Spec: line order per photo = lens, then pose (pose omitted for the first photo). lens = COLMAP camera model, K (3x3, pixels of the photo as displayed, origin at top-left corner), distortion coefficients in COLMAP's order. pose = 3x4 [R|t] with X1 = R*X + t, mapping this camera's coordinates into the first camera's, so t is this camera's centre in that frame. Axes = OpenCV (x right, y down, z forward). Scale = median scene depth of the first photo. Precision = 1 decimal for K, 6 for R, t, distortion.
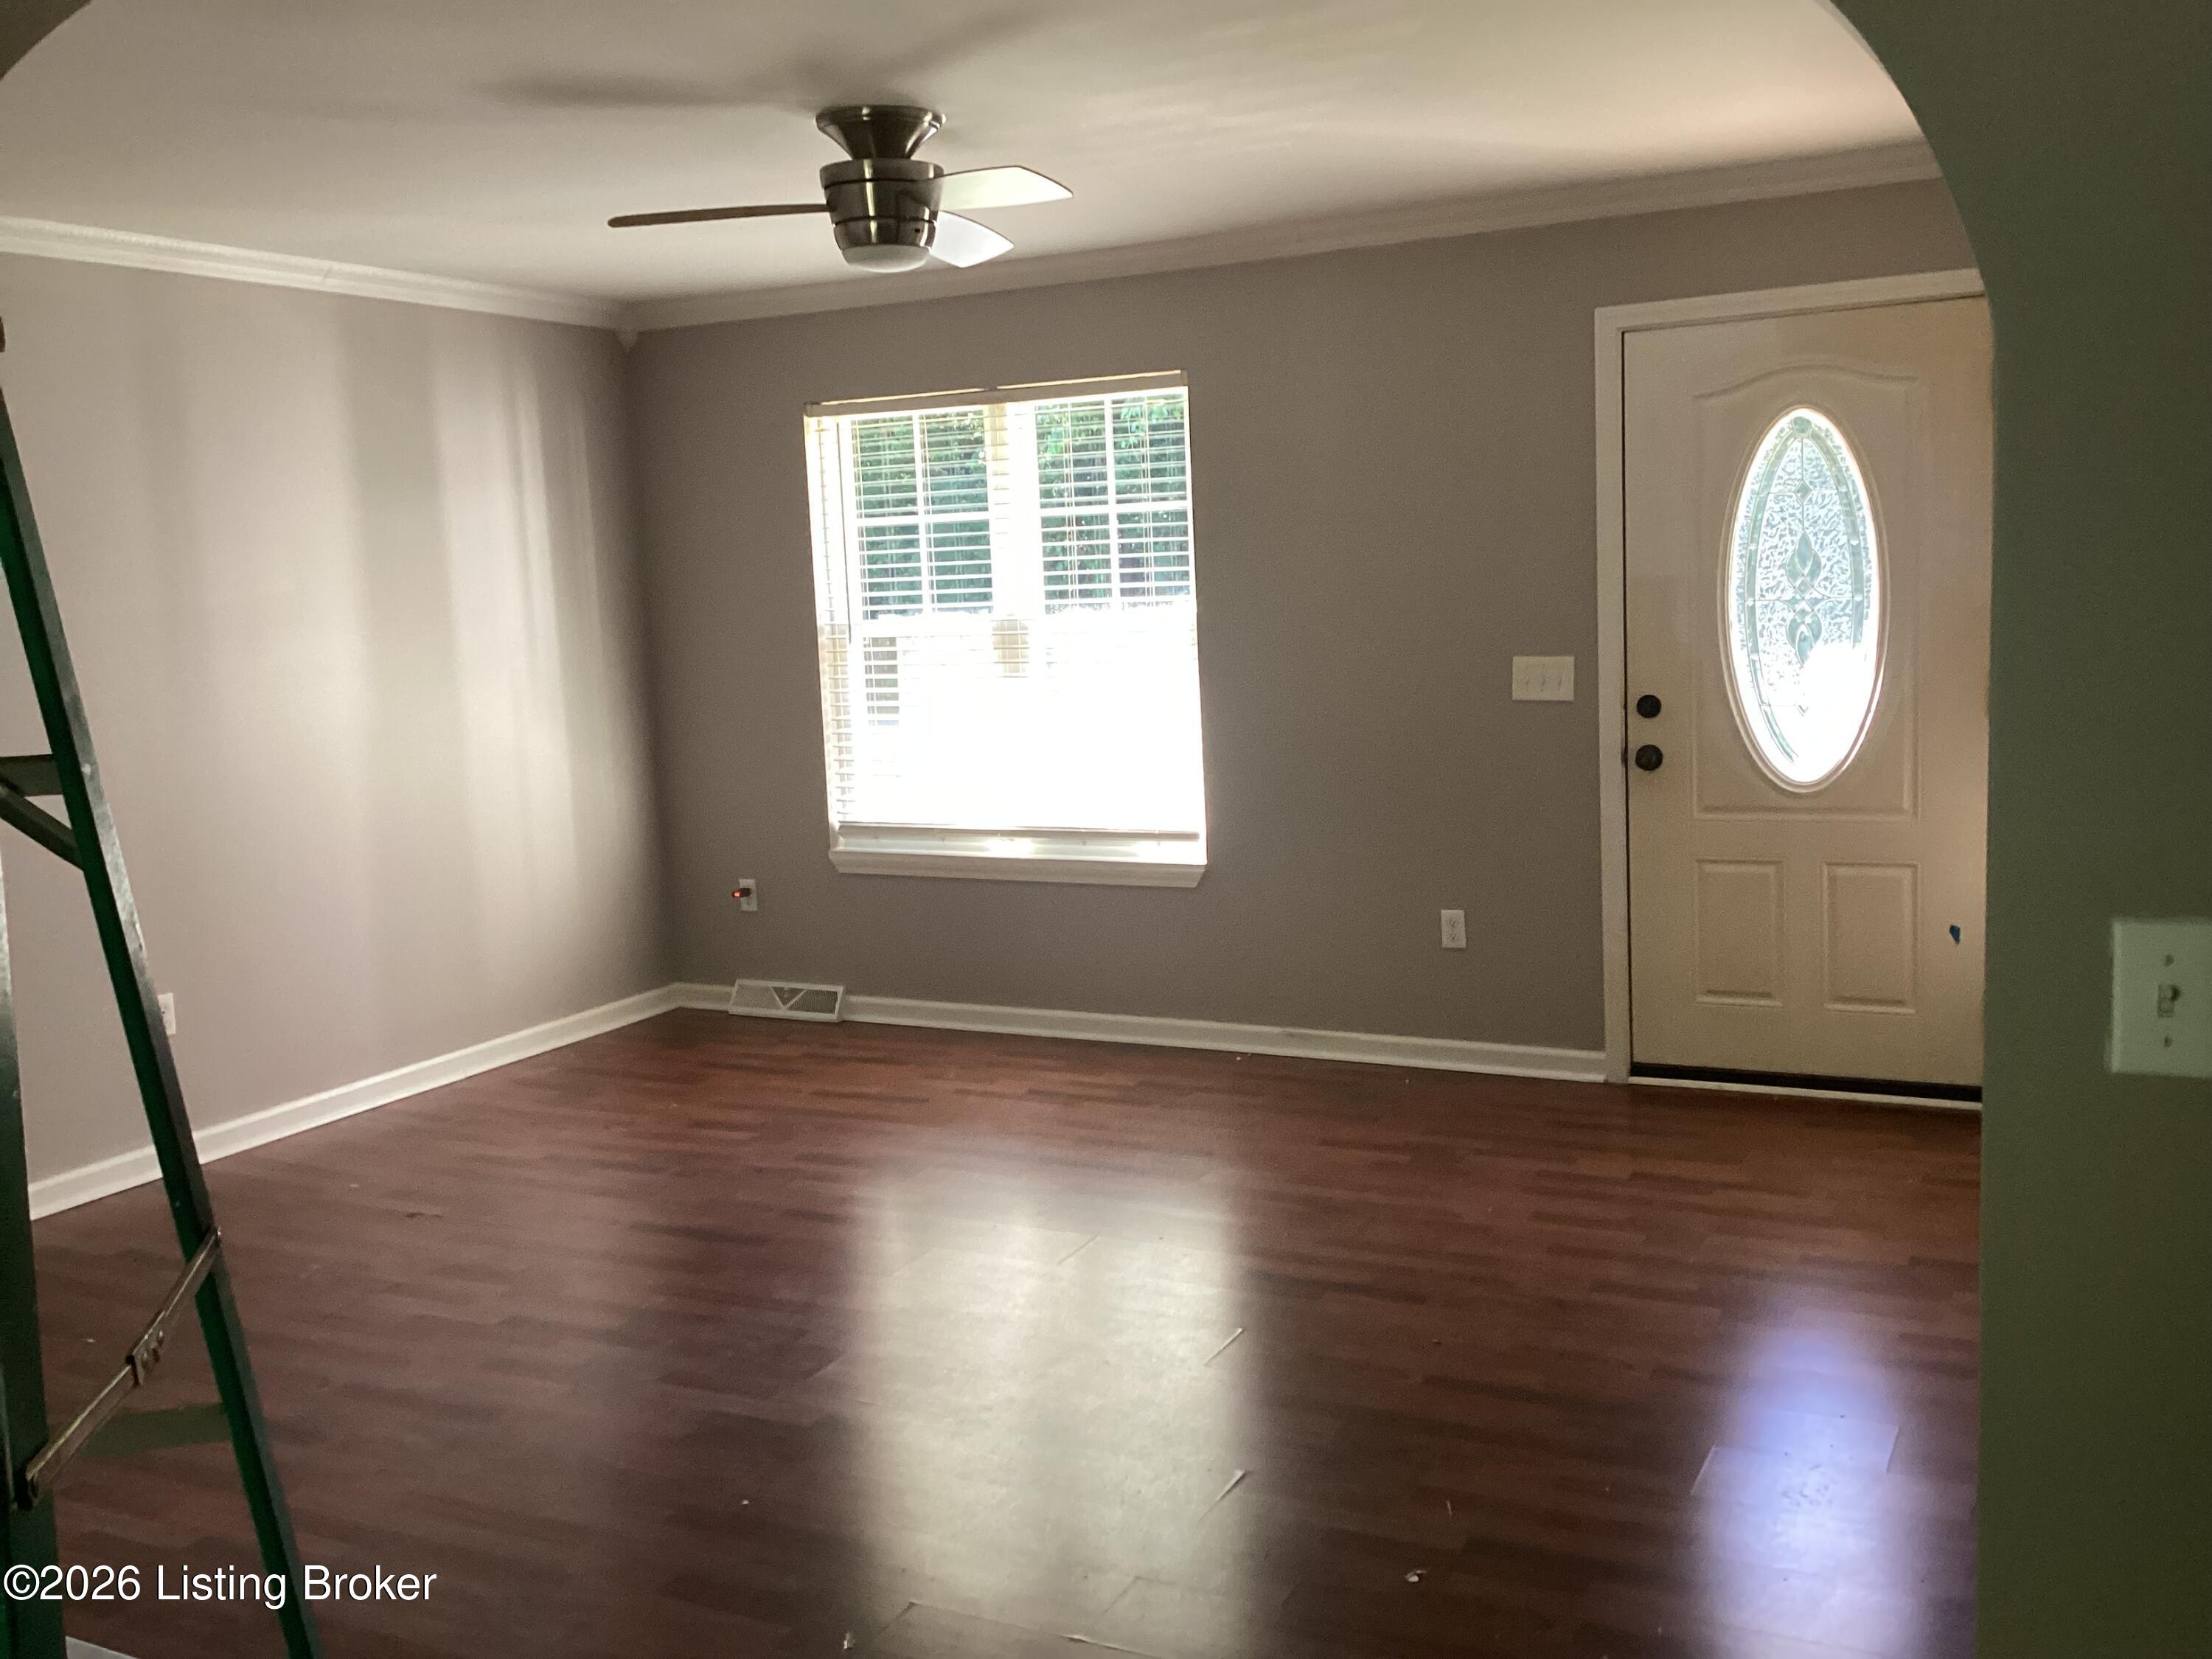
lens RADIAL K [[2006.6, 0, 1110.8], [0, 2006.6, 821.0], [0, 0, 1]] dist [0.131939, -0.144444]
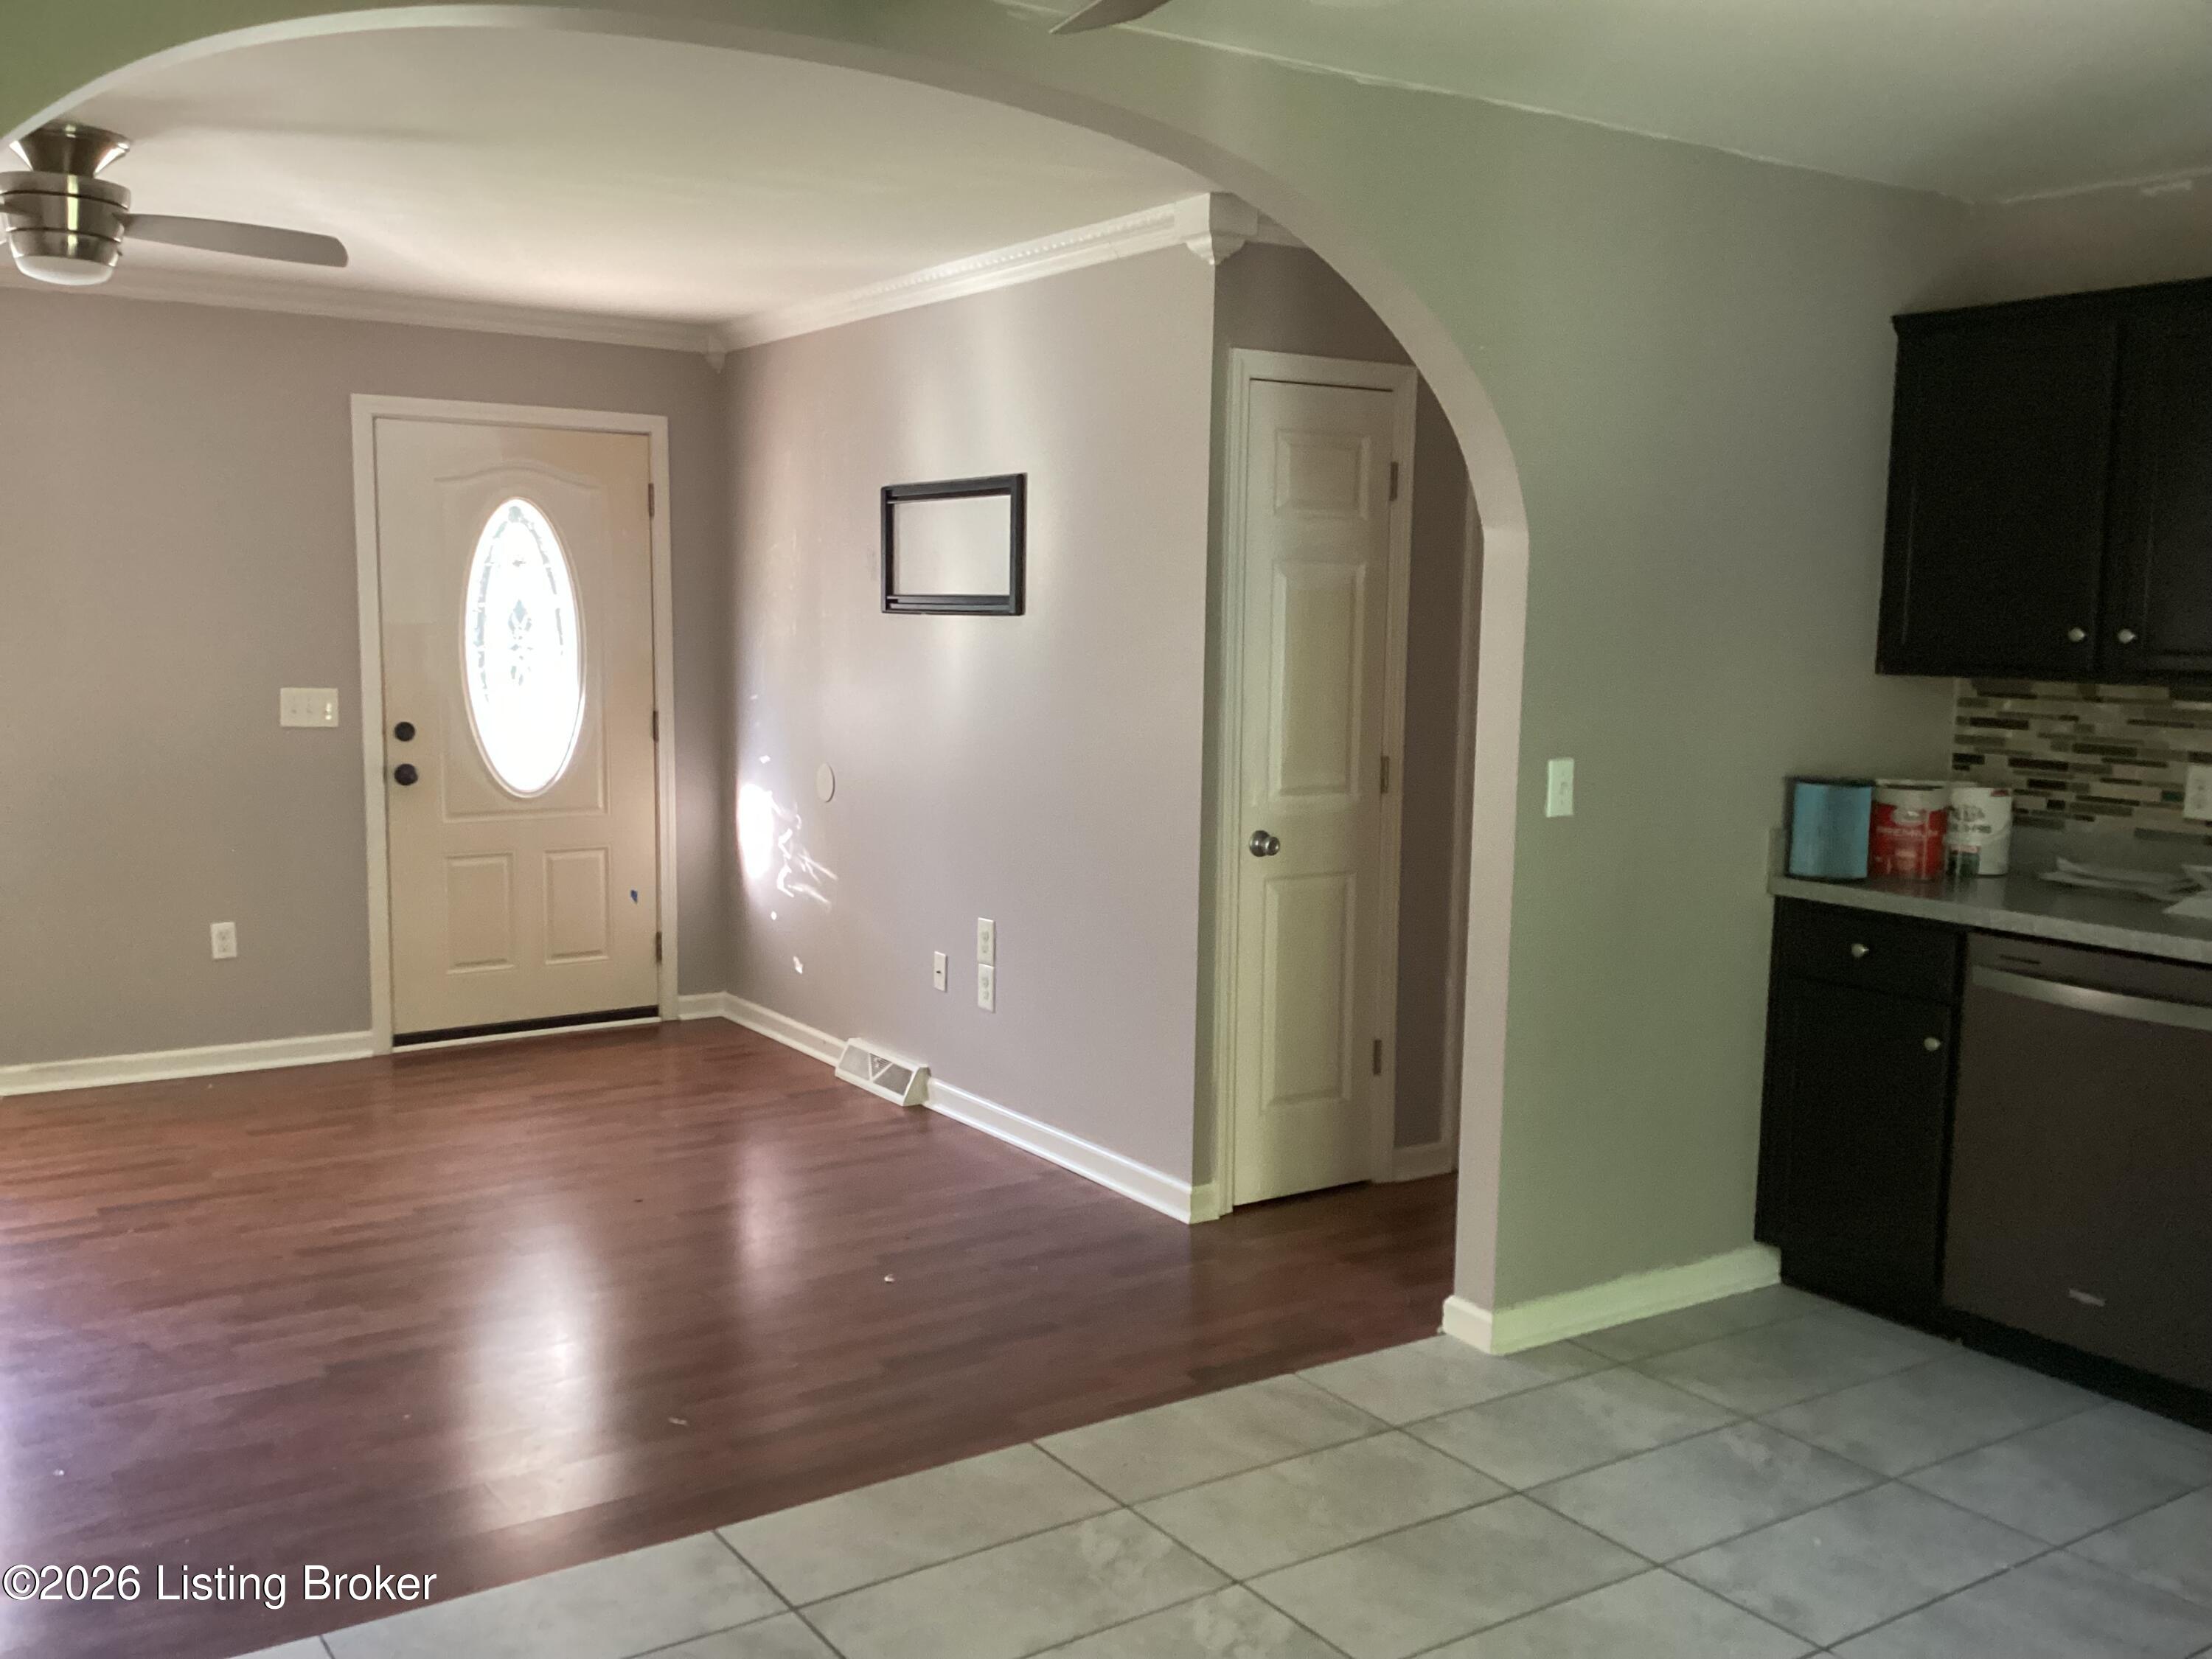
lens RADIAL K [[2006.6, 0, 1110.8], [0, 2006.6, 821.0], [0, 0, 1]] dist [0.131939, -0.144444]
pose [[0.488317, -0.042452, 0.871633, -0.589045], [0.073859, 0.997243, 0.007191, 0.018301], [-0.869535, 0.060867, 0.490106, 0.054929]]
